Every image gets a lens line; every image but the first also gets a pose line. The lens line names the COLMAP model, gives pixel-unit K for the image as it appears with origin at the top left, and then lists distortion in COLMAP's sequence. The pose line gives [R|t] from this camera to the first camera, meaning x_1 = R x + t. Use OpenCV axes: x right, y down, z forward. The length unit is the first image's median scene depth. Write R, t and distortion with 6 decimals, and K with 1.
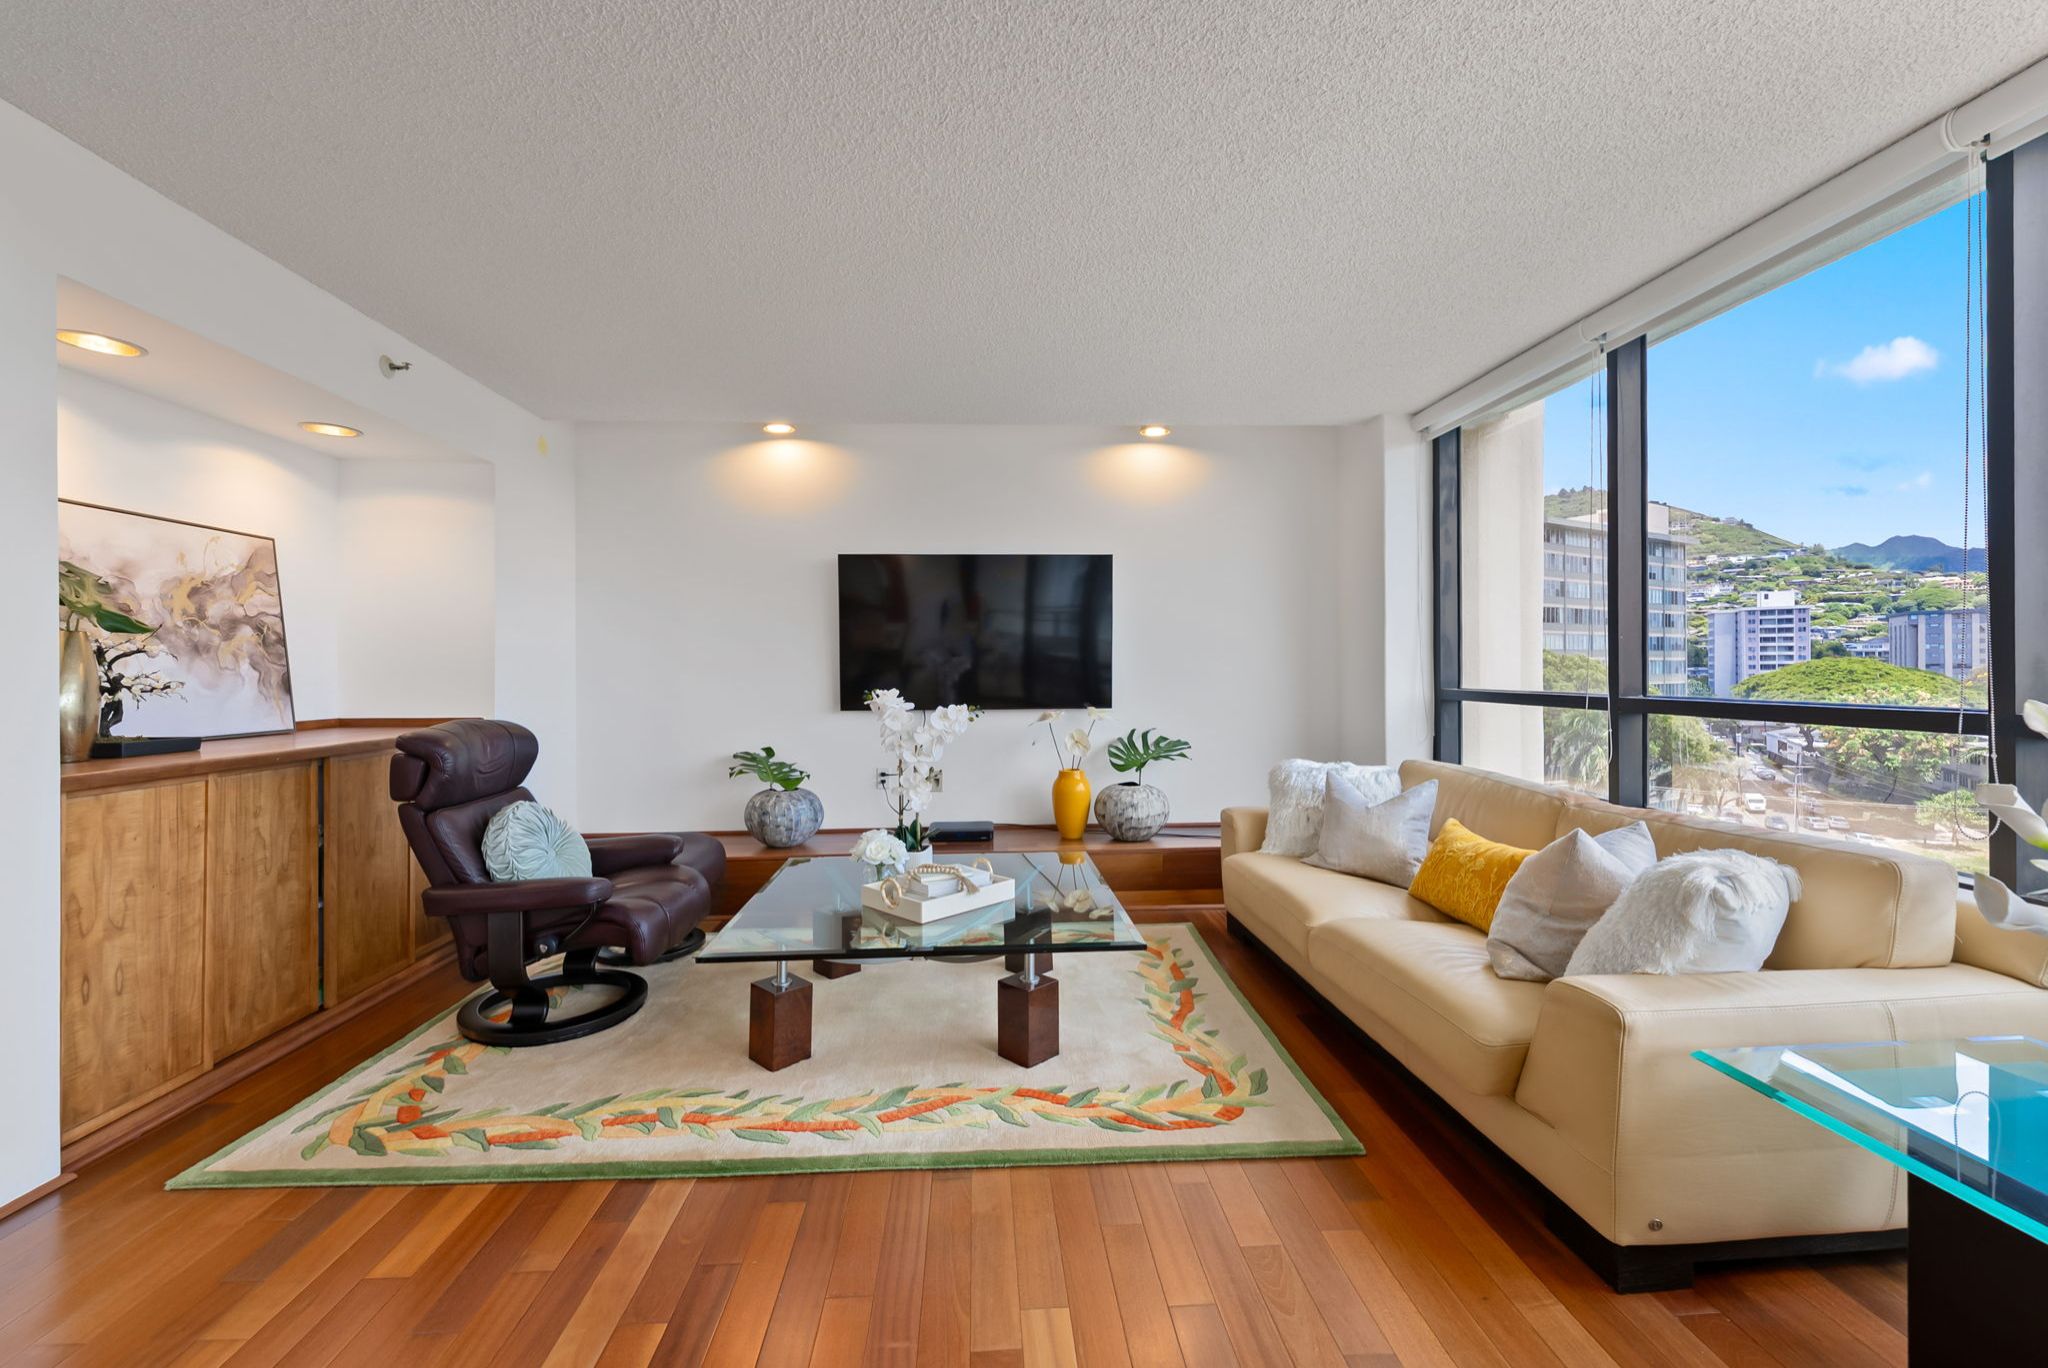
lens RADIAL K [[864.9, 0, 1015.4], [0, 864.9, 679.7], [0, 0, 1]] dist [-0.001224, -0.000257]
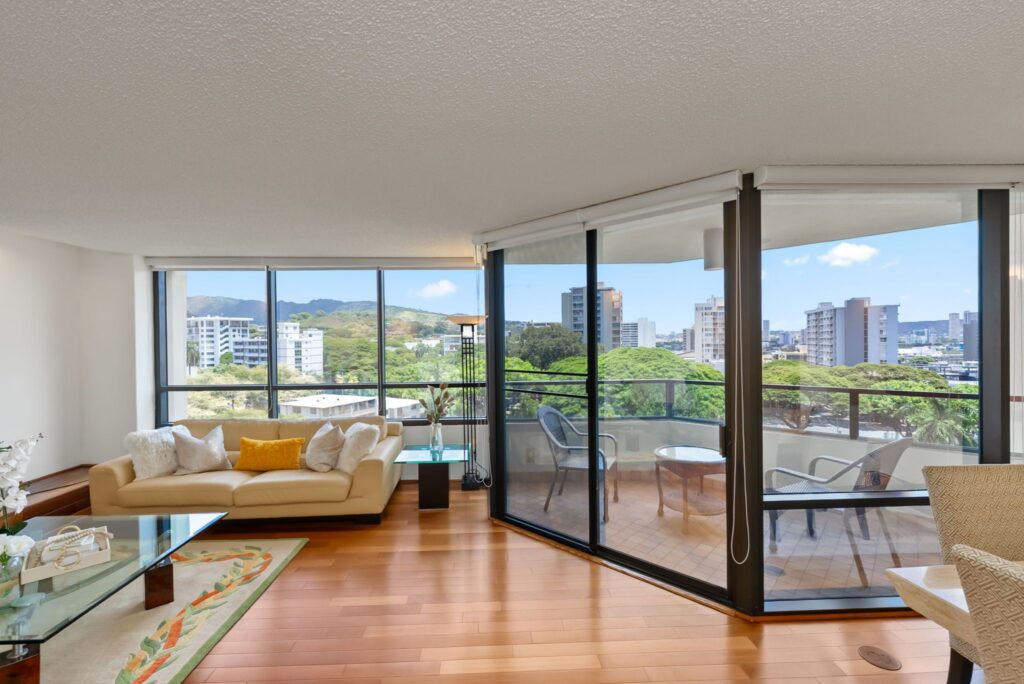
lens RADIAL K [[438.3, 0, 497.3], [0, 438.3, 342.9], [0, 0, 1]] dist [0.007550, -0.000439]
pose [[0.028529, -0.003300, 0.999588, -1.051301], [0.021232, 0.999771, 0.002694, -0.149513], [-0.999367, 0.021147, 0.028592, 0.211594]]
